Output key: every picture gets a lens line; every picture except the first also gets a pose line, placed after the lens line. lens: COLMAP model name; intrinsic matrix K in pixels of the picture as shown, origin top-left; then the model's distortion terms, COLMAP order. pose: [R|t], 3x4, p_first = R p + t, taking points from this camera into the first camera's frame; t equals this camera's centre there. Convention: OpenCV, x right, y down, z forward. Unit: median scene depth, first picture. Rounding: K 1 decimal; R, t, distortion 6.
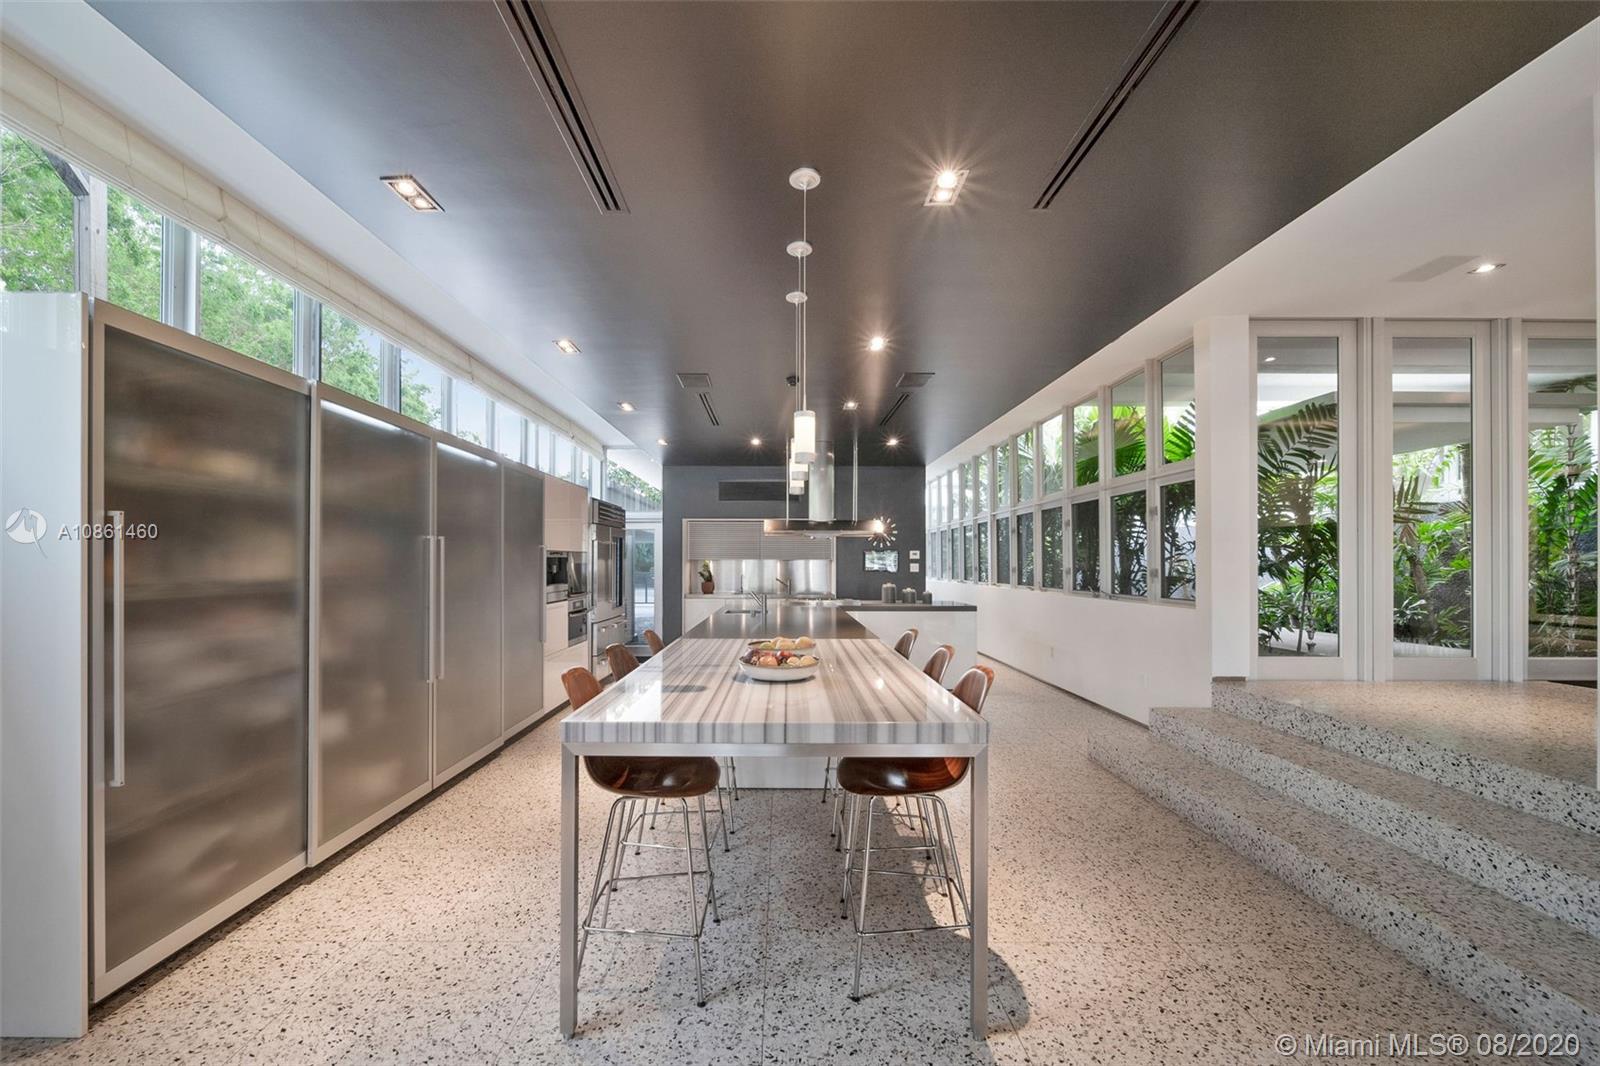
lens RADIAL K [[629.5, 0, 780.4], [0, 629.5, 560.1], [0, 0, 1]] dist [-0.000458, -0.002057]
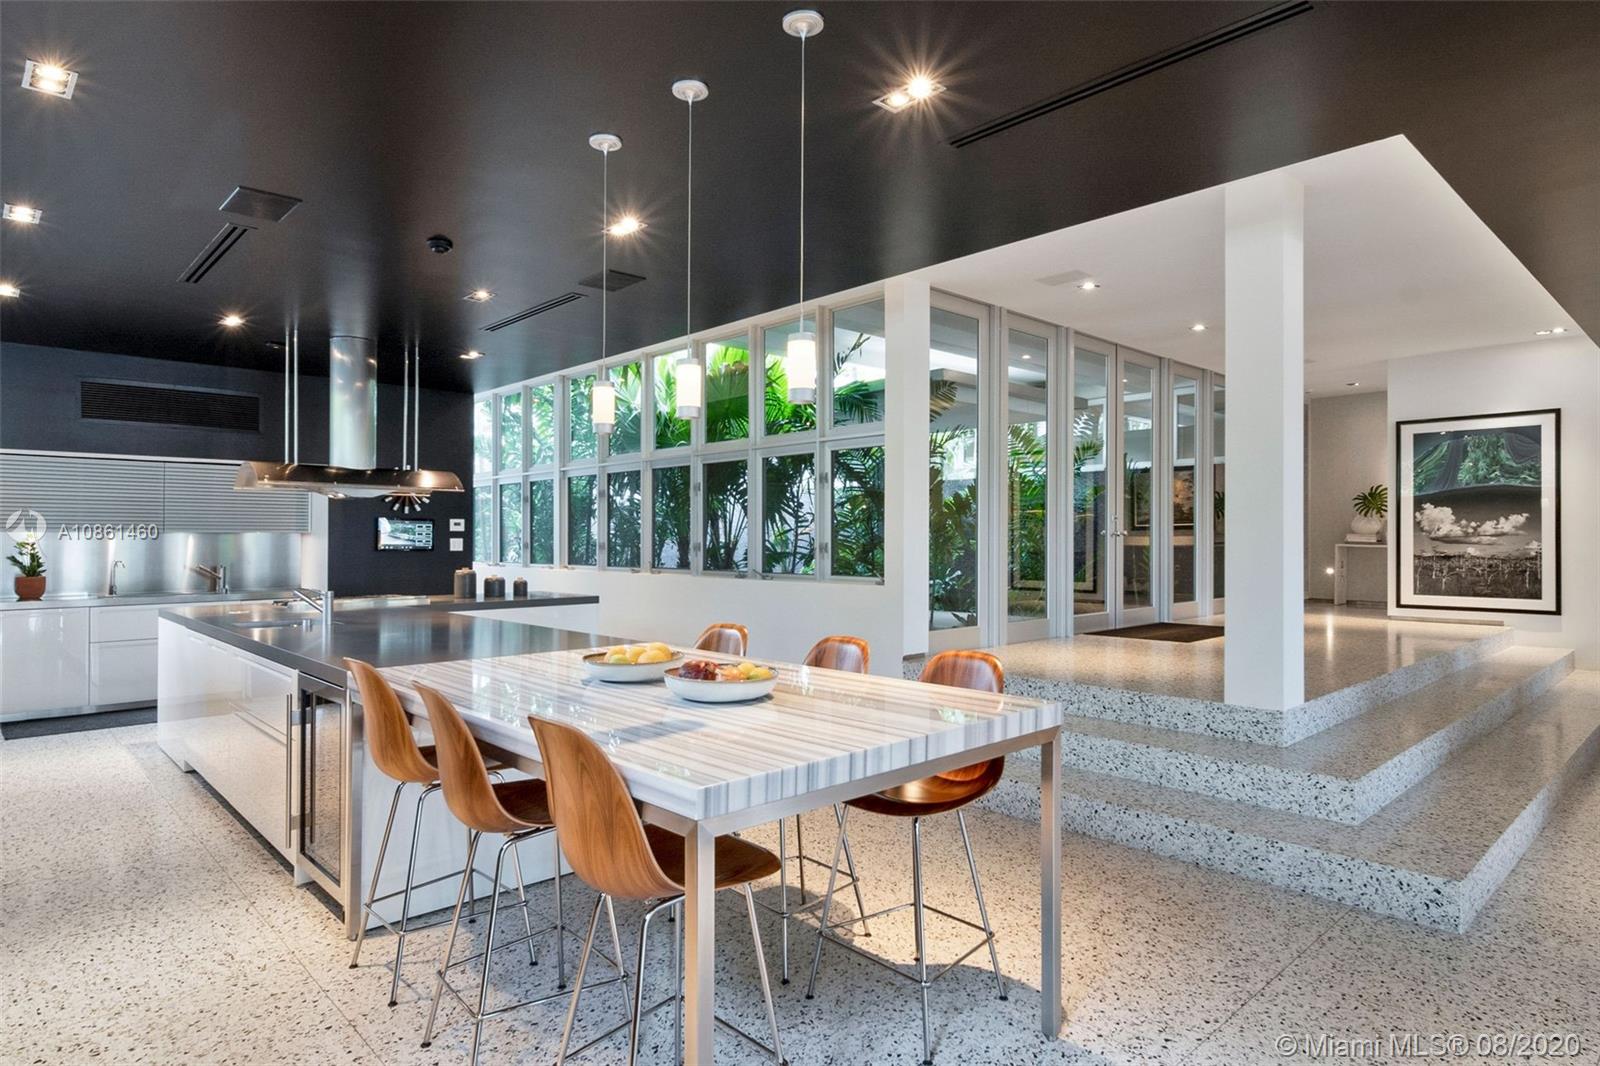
lens RADIAL K [[904.6, 0, 800.0], [0, 904.6, 533.0], [0, 0, 1]] dist [-0.000063, -0.000601]
pose [[0.725614, 0.001265, 0.688100, -0.584195], [-0.000516, 0.999999, -0.001294, 0.002951], [-0.688101, 0.000584, 0.725614, 0.181337]]
